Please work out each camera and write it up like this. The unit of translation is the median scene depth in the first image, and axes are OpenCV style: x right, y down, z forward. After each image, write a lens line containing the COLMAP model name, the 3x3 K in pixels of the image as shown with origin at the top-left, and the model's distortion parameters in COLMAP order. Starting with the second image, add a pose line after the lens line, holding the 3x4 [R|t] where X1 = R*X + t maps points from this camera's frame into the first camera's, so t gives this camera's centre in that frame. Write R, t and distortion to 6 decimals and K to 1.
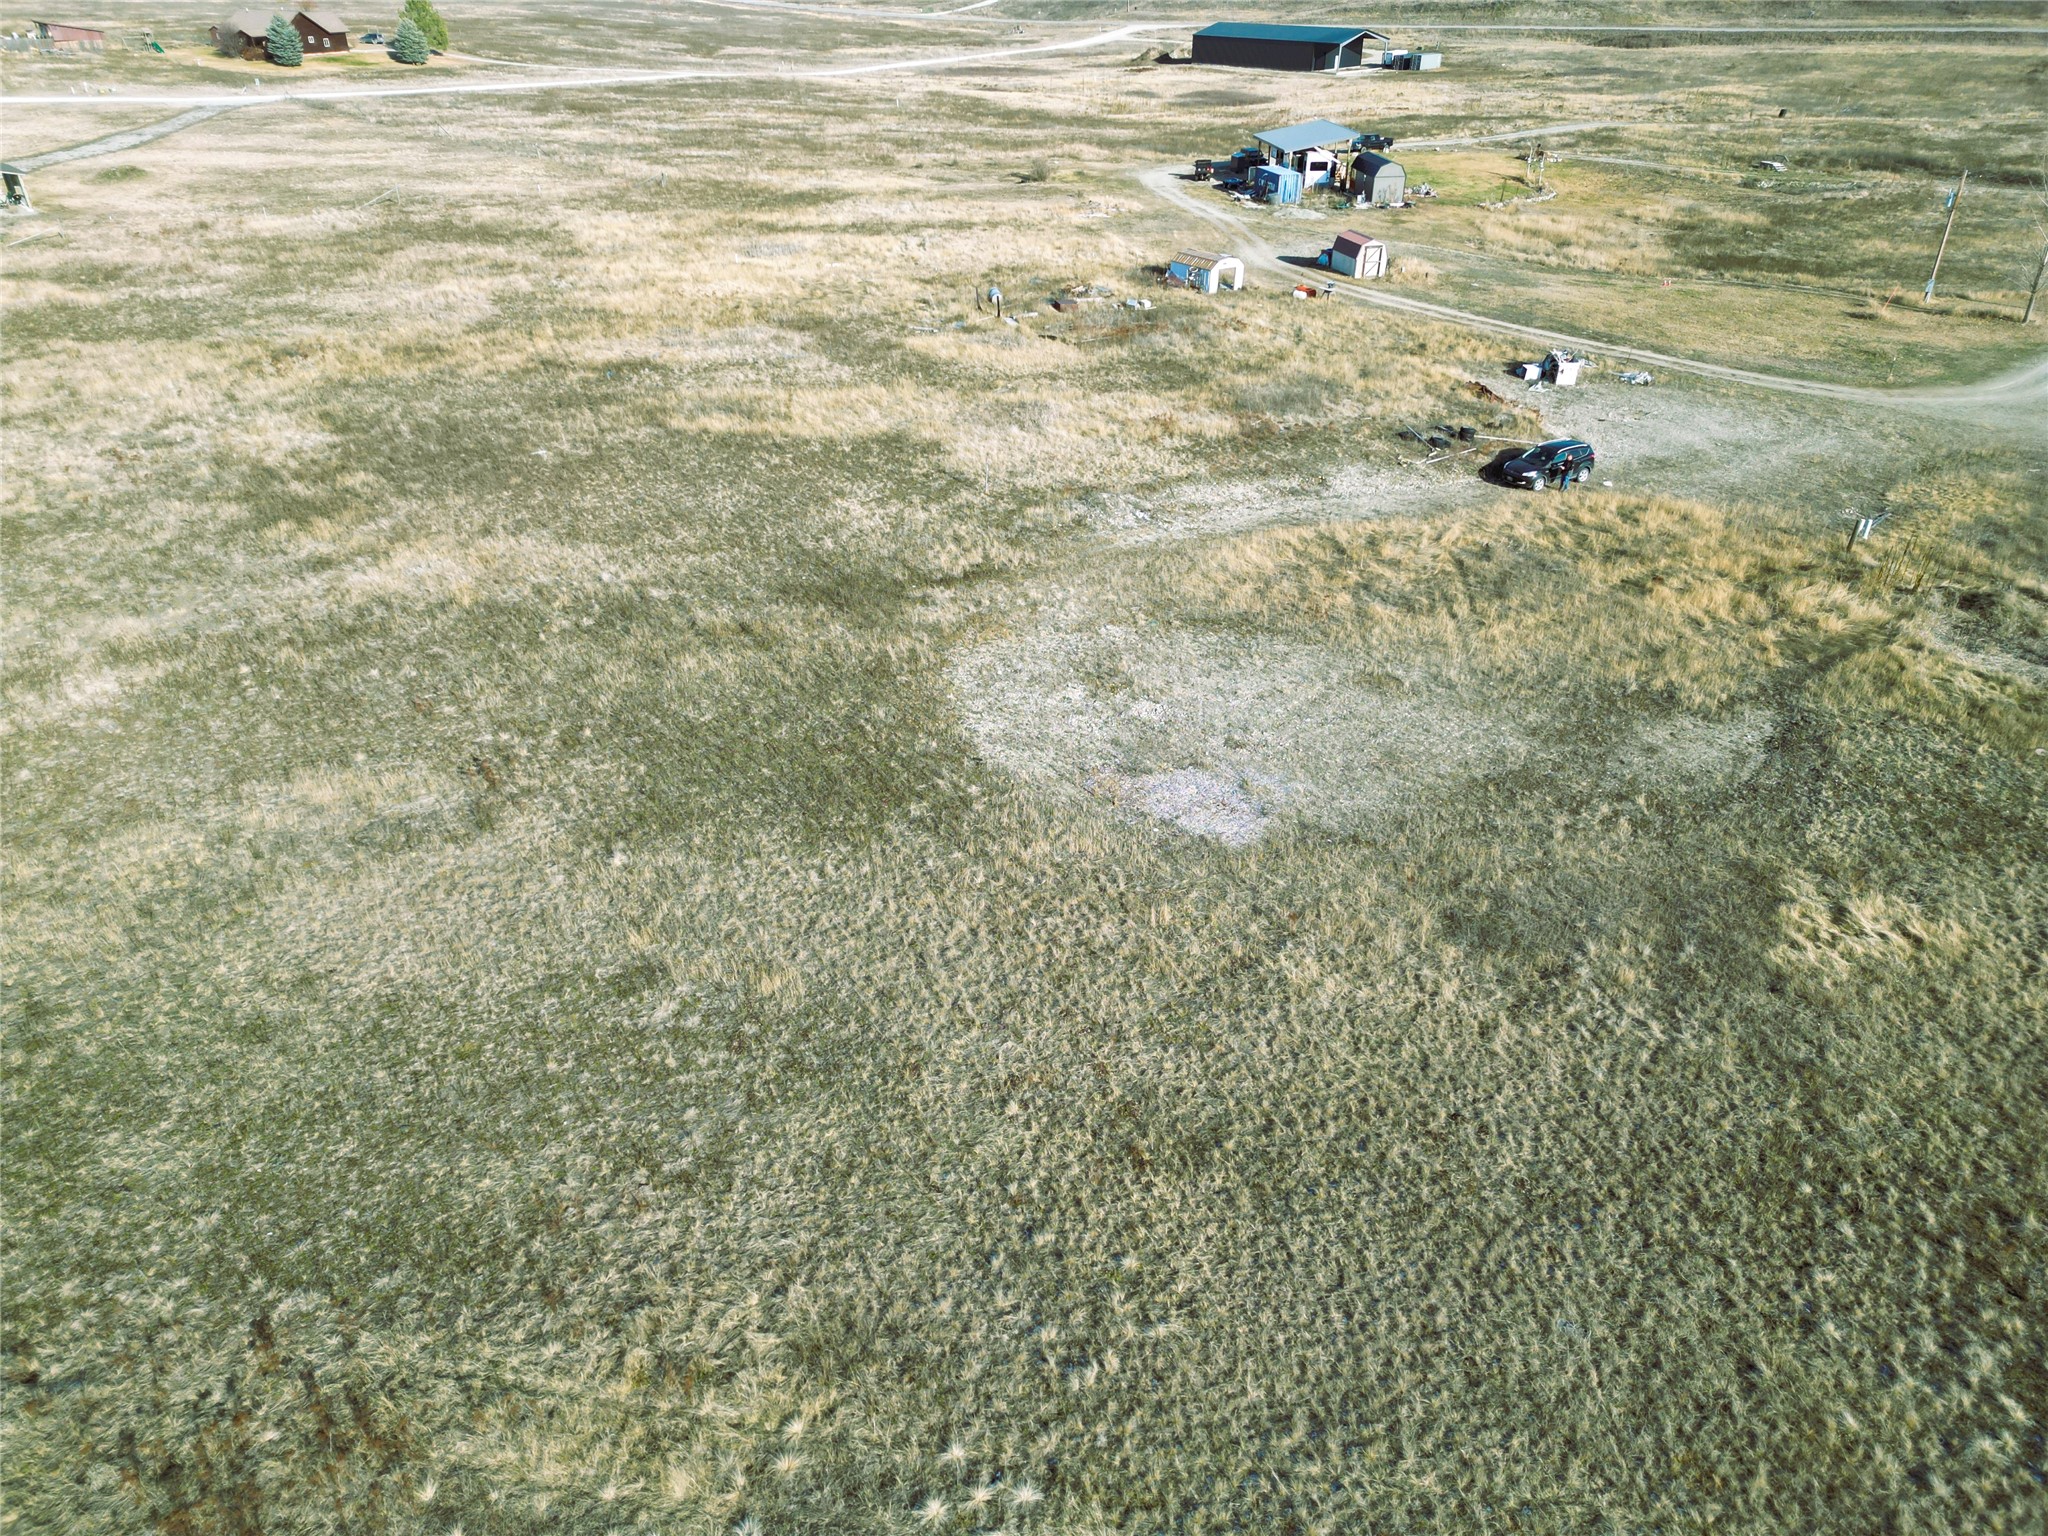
lens RADIAL K [[1420.0, 0, 1025.6], [0, 1420.0, 756.1], [0, 0, 1]] dist [0.078344, -0.065882]
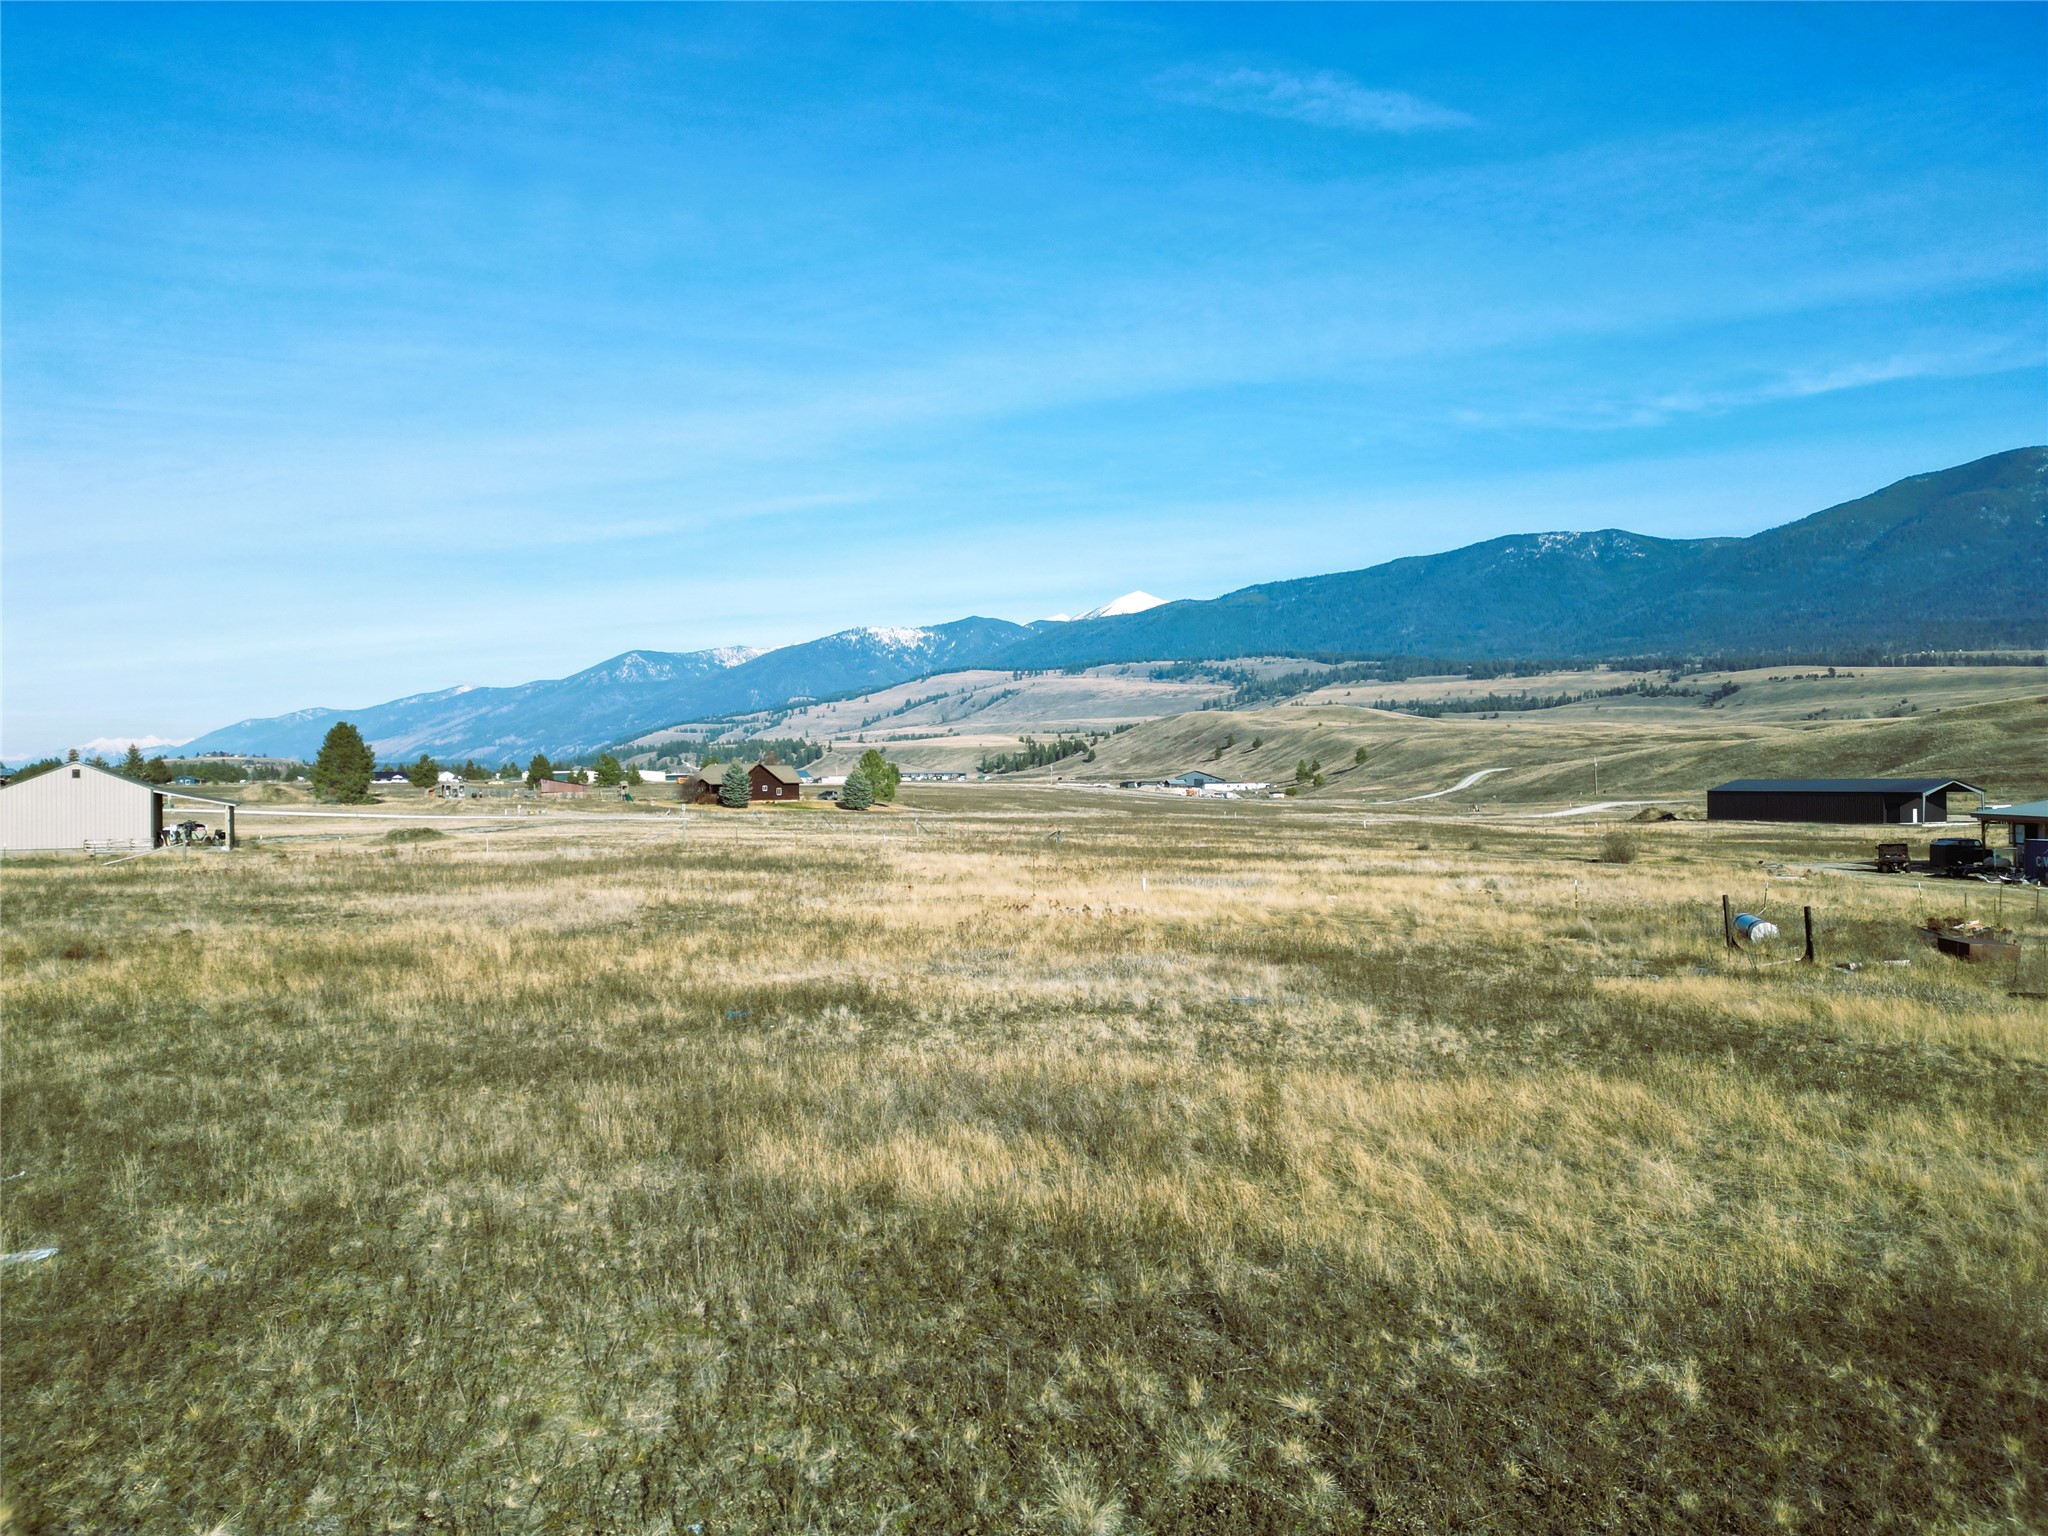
lens RADIAL K [[1406.3, 0, 1032.0], [0, 1406.3, 771.8], [0, 0, 1]] dist [0.077076, -0.061766]
pose [[0.960685, -0.006514, -0.277563, -0.449606], [-0.134328, 0.864021, -0.485204, -0.572262], [0.242981, 0.503413, 0.829178, 2.501208]]
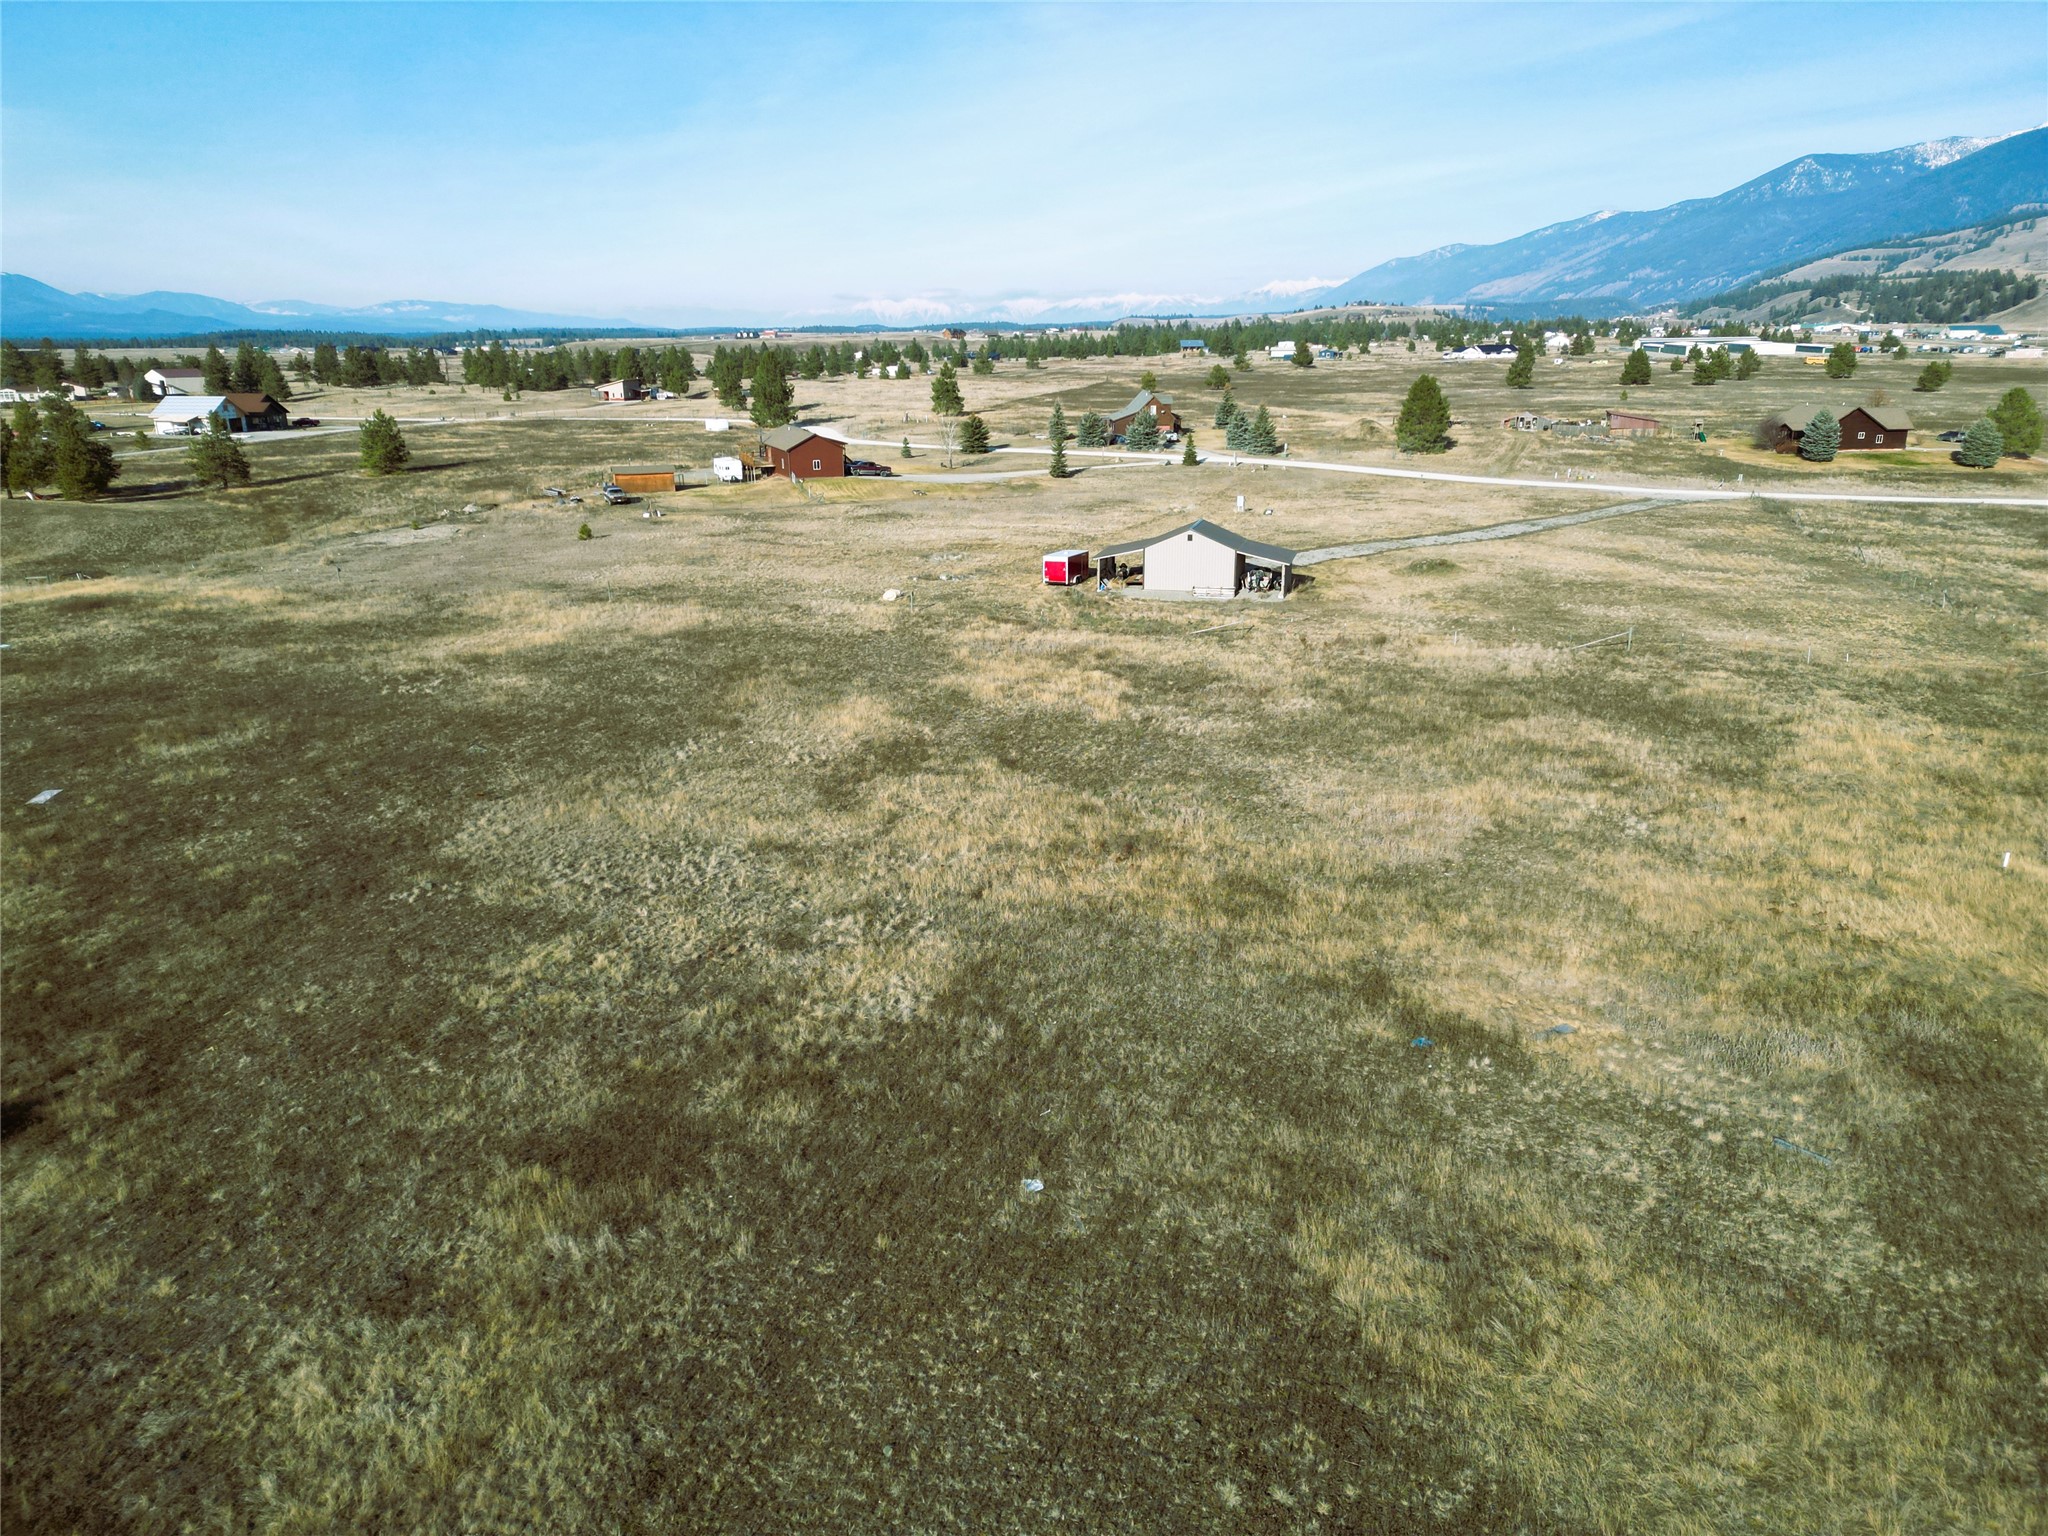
lens RADIAL K [[1437.5, 0, 1029.7], [0, 1437.5, 760.9], [0, 0, 1]] dist [0.041479, -0.024180]
pose [[0.526219, 0.239444, -0.815942, 0.205930], [-0.416123, 0.909307, -0.001524, -1.066563], [0.741577, 0.340334, 0.578132, 1.876968]]
